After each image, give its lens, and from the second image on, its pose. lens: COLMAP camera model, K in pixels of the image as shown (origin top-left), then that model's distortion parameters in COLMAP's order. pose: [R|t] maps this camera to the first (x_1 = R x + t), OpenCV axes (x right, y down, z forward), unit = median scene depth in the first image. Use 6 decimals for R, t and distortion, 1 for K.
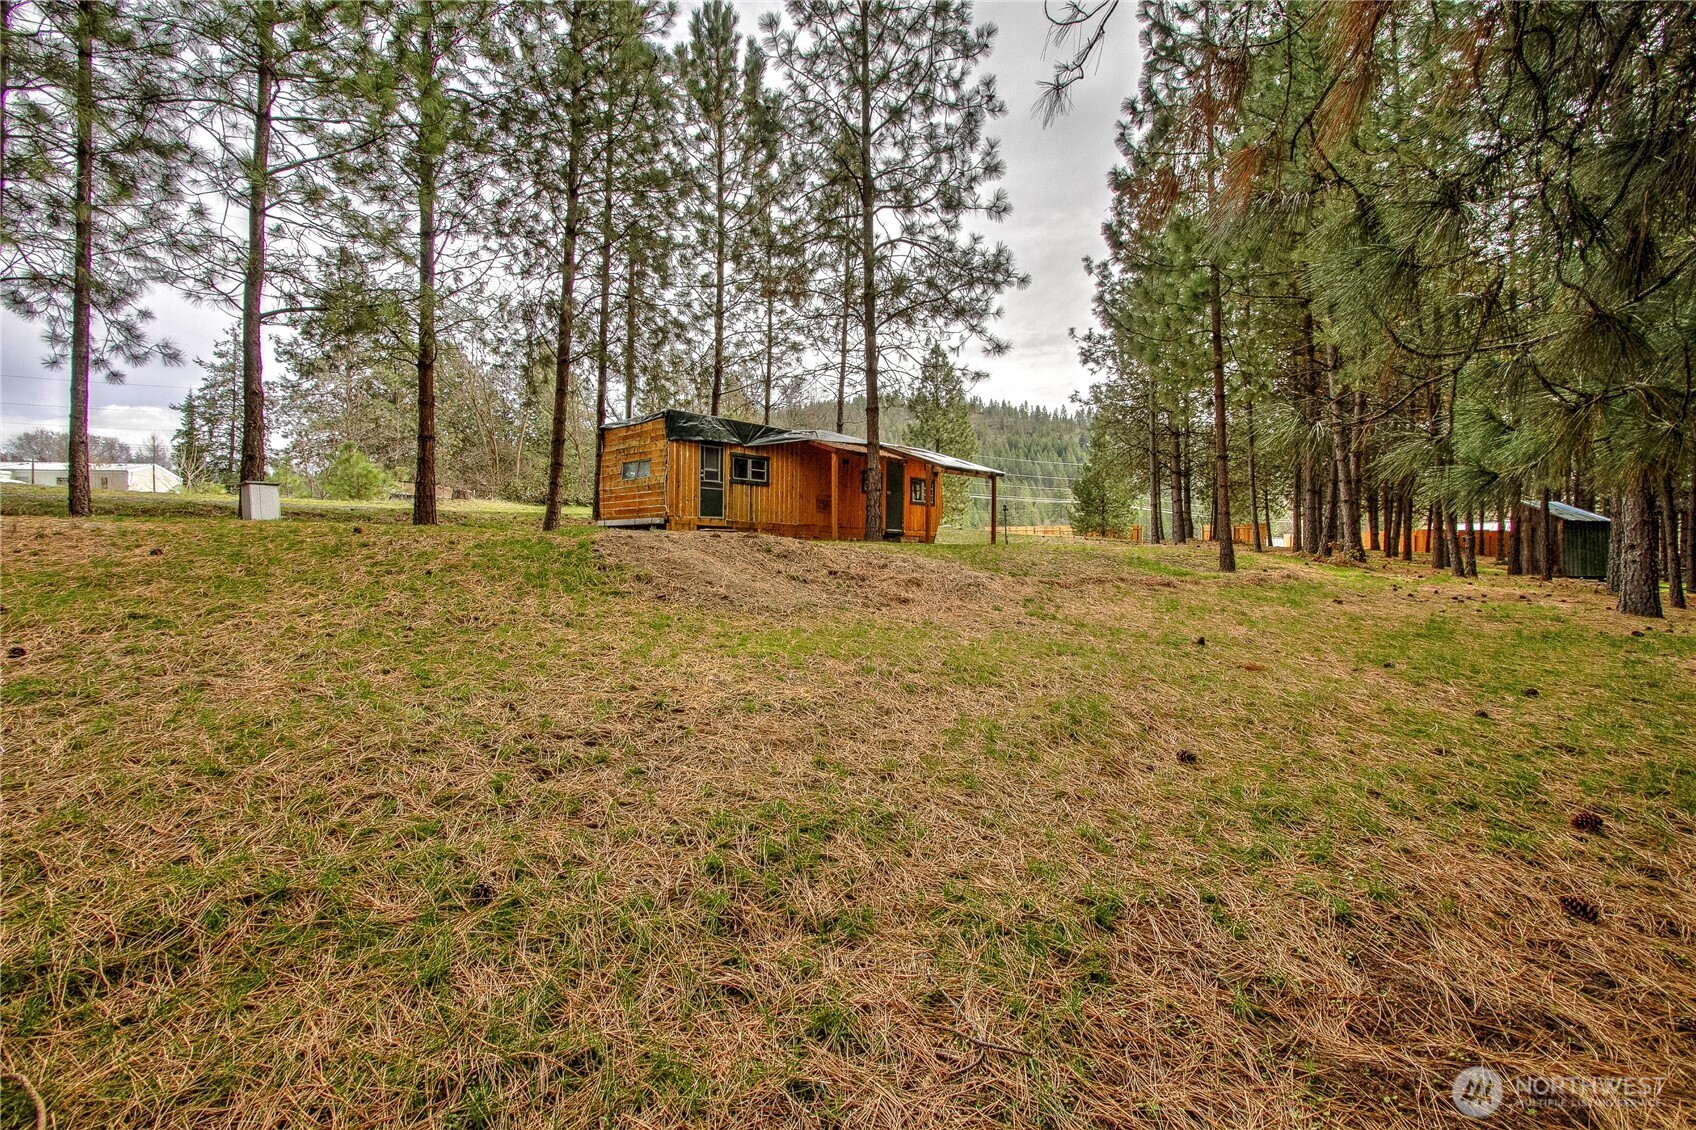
lens RADIAL K [[779.5, 0, 846.0], [0, 779.5, 561.4], [0, 0, 1]] dist [-0.020612, -0.000598]
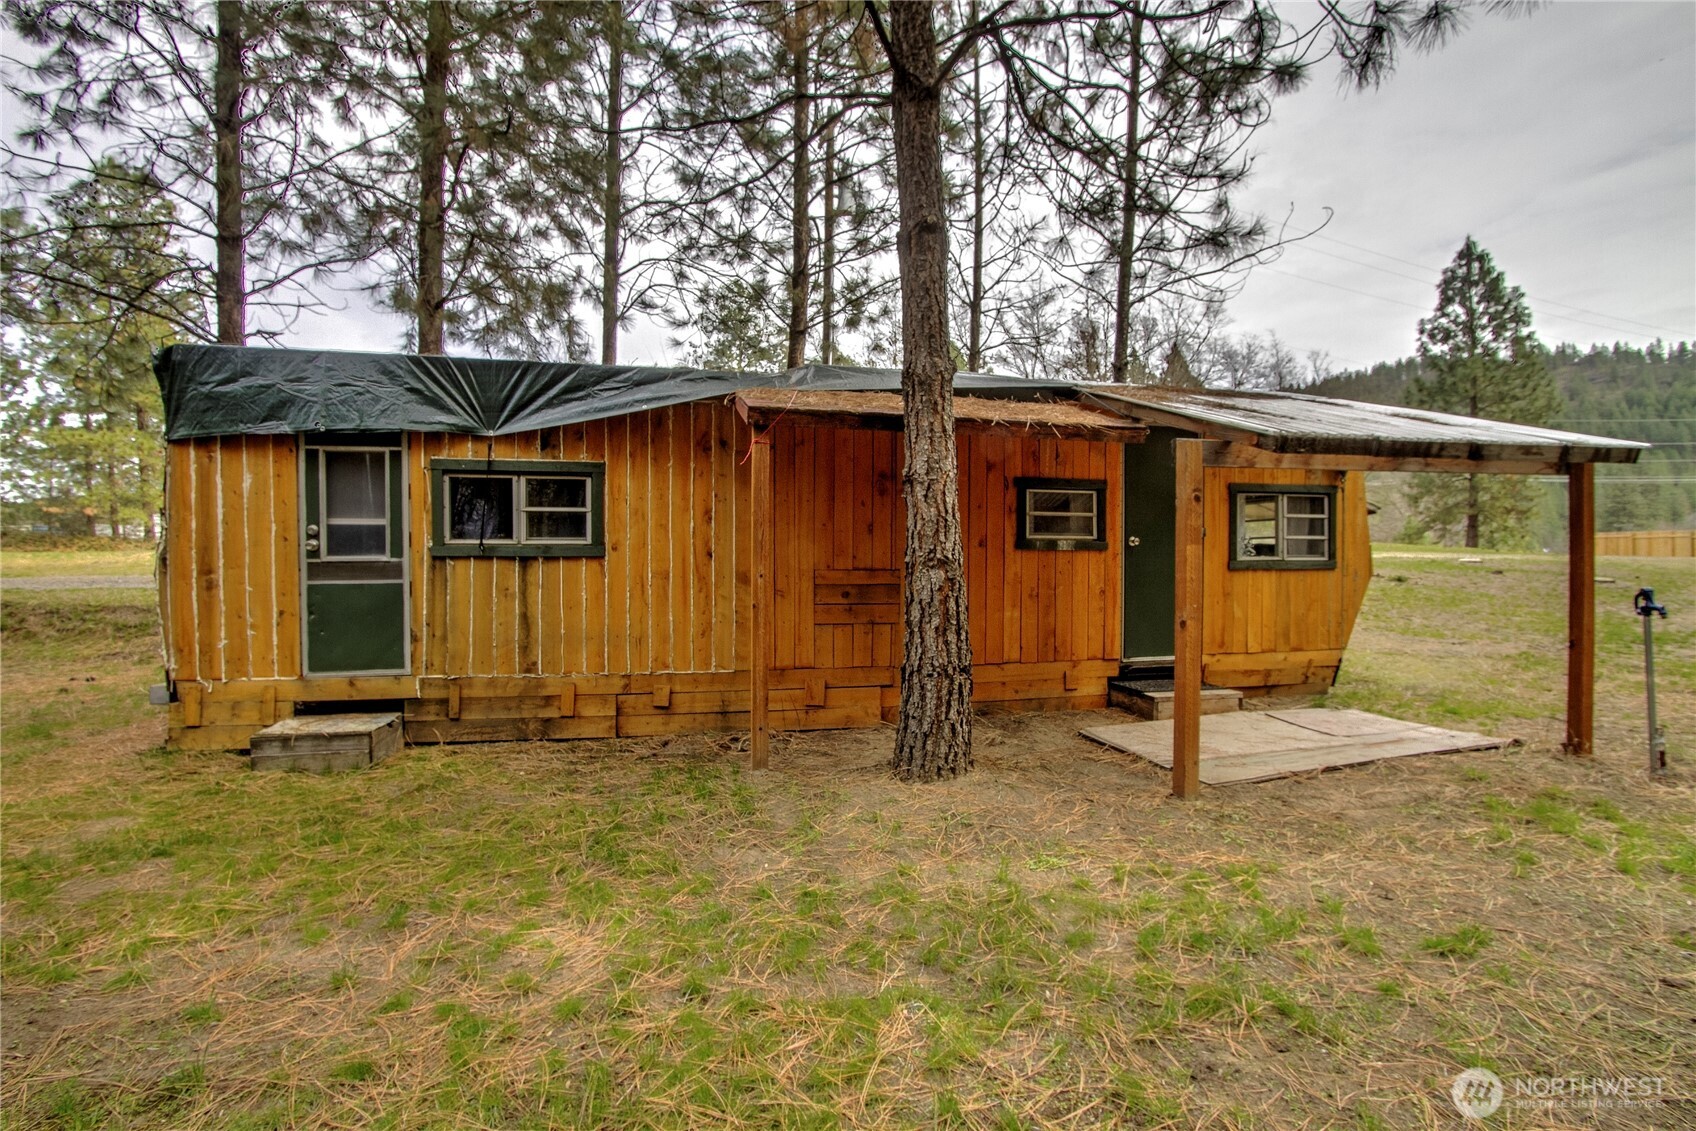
lens RADIAL K [[779.5, 0, 850.4], [0, 779.5, 568.6], [0, 0, 1]] dist [-0.020612, -0.000598]
pose [[0.831228, -0.004739, -0.555911, 0.157538], [0.005634, 0.999984, -0.000100, -0.092127], [0.555903, -0.003049, 0.831242, 0.802638]]
